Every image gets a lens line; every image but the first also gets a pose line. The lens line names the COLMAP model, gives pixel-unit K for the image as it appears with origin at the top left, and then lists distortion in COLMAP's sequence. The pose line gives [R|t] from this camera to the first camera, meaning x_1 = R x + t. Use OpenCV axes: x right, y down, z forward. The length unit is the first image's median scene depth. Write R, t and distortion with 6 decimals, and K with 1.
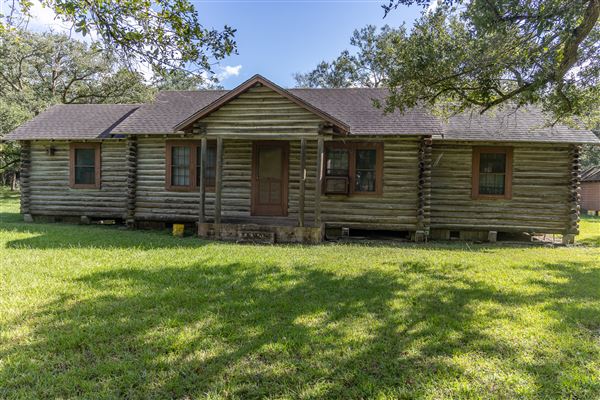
lens RADIAL K [[406.5, 0, 297.4], [0, 406.5, 199.4], [0, 0, 1]] dist [0.014240, 0.003052]
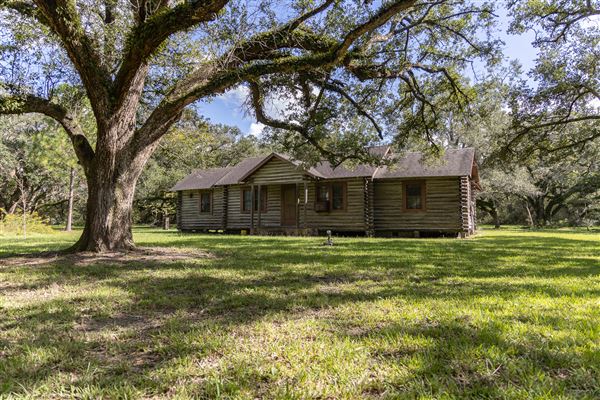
lens RADIAL K [[406.5, 0, 300.9], [0, 406.5, 199.5], [0, 0, 1]] dist [0.014240, 0.003052]
pose [[0.941092, -0.043774, -0.335306, 0.583710], [0.012047, 0.995297, -0.096123, 0.099285], [0.337936, 0.086421, 0.937193, -0.679373]]
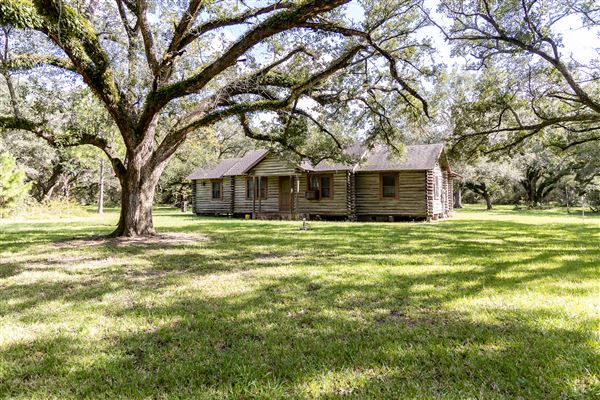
lens RADIAL K [[406.5, 0, 301.2], [0, 406.5, 198.9], [0, 0, 1]] dist [0.014240, 0.003052]
pose [[0.923420, -0.028684, -0.382718, 0.810373], [0.012983, 0.998967, -0.043544, 0.072875], [0.383572, 0.035240, 0.922838, -0.918658]]
